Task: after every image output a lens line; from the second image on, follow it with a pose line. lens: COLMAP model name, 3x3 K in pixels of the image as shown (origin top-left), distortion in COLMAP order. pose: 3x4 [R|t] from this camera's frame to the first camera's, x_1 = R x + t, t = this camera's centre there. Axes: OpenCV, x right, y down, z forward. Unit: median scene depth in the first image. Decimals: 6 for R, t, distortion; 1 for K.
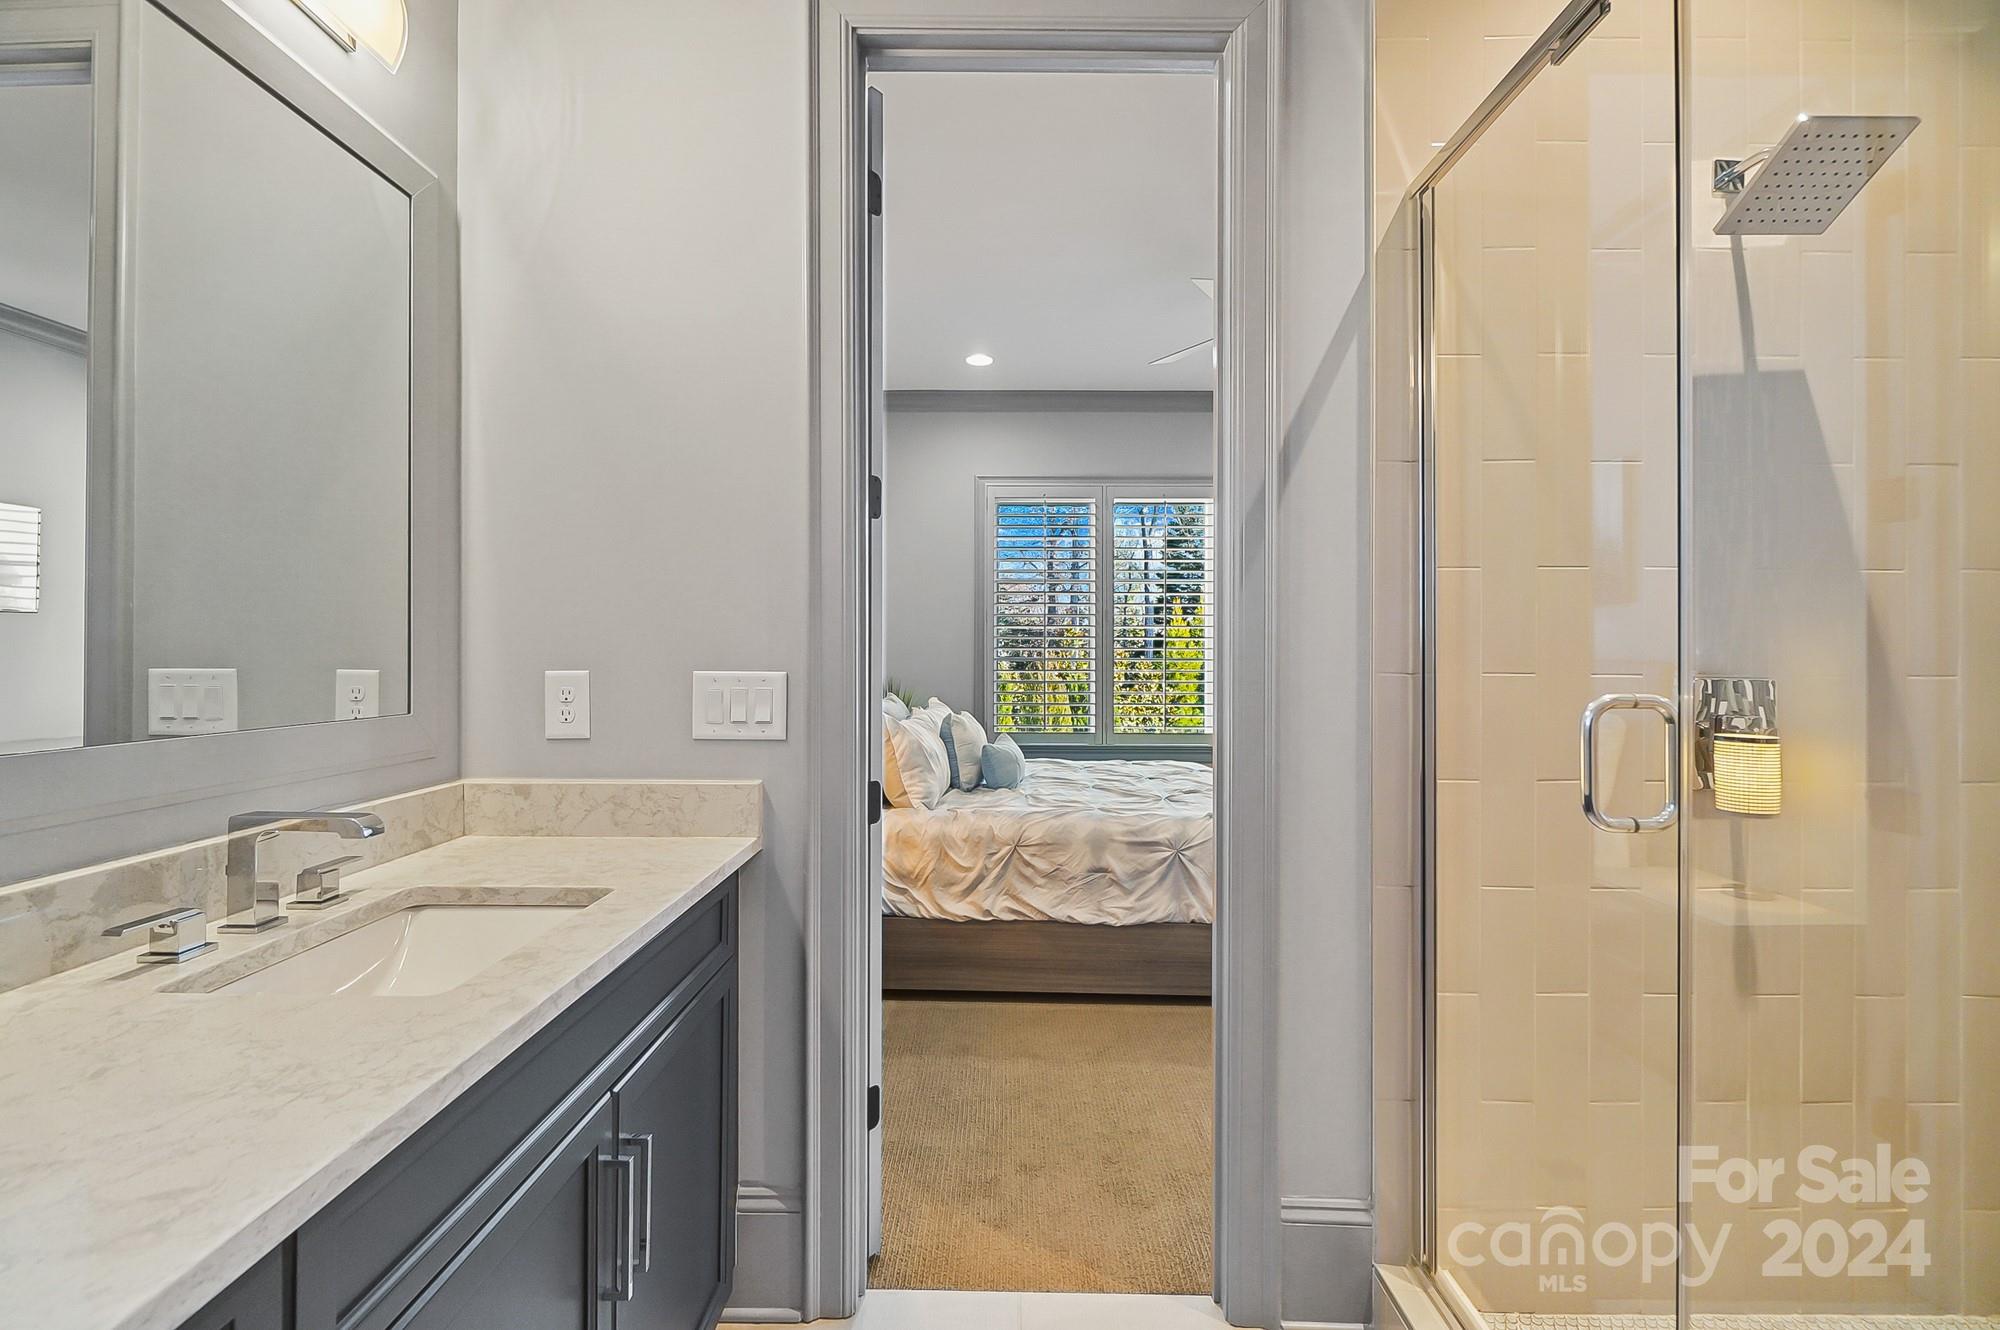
lens RADIAL K [[878.1, 0, 996.3], [0, 878.1, 655.2], [0, 0, 1]] dist [0.002629, -0.004287]
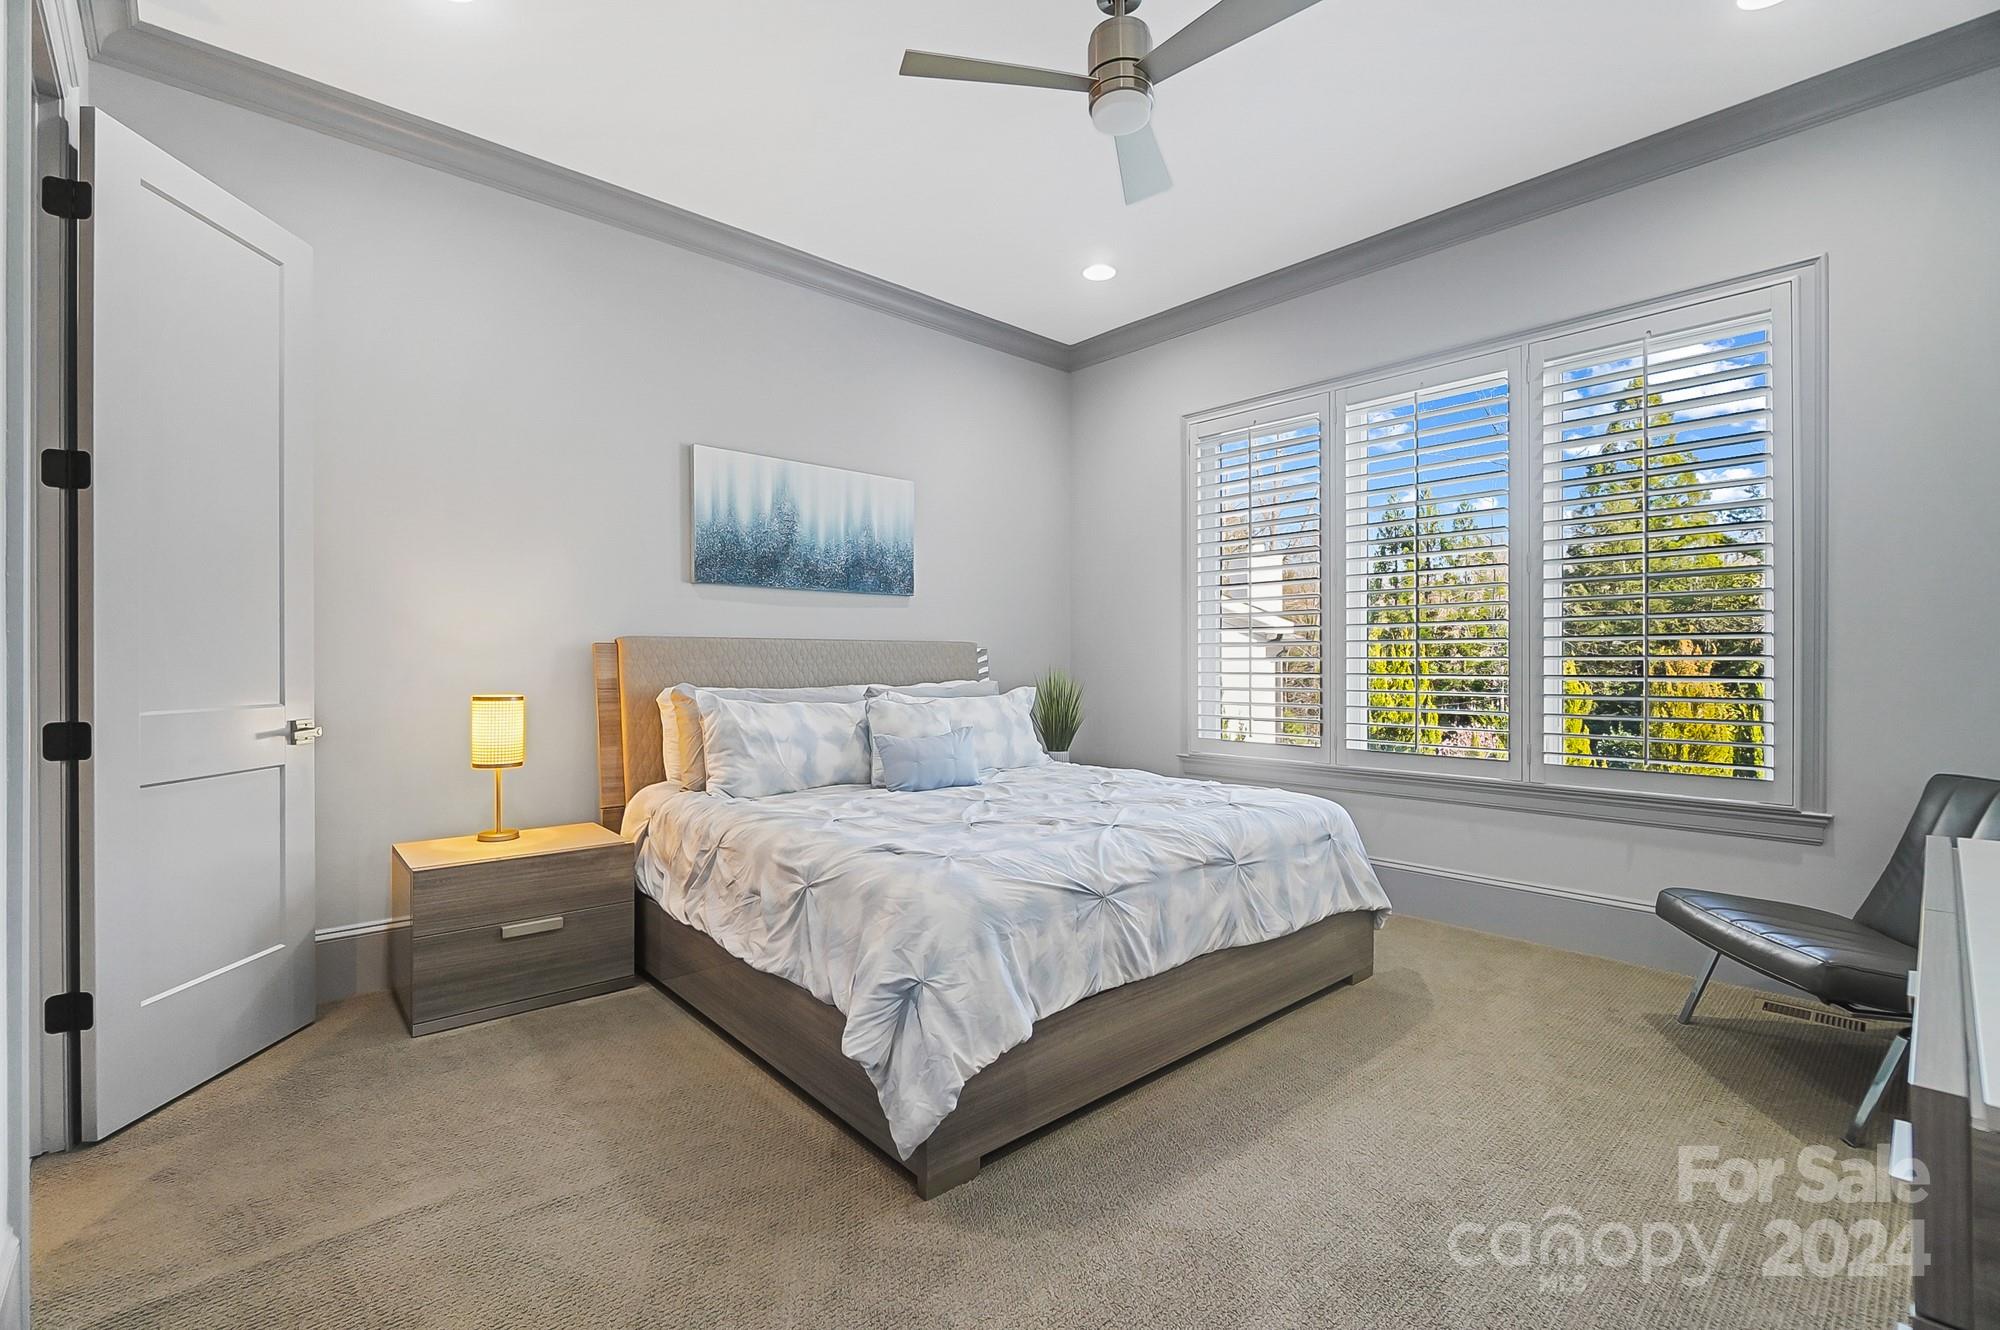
lens RADIAL K [[878.1, 0, 995.9], [0, 878.1, 675.1], [0, 0, 1]] dist [0.002629, -0.004287]
pose [[0.670955, -0.000758, -0.741497, 0.836728], [0.001023, 0.999999, -0.000096, 0.053482], [0.741497, -0.000694, 0.670956, 0.637327]]
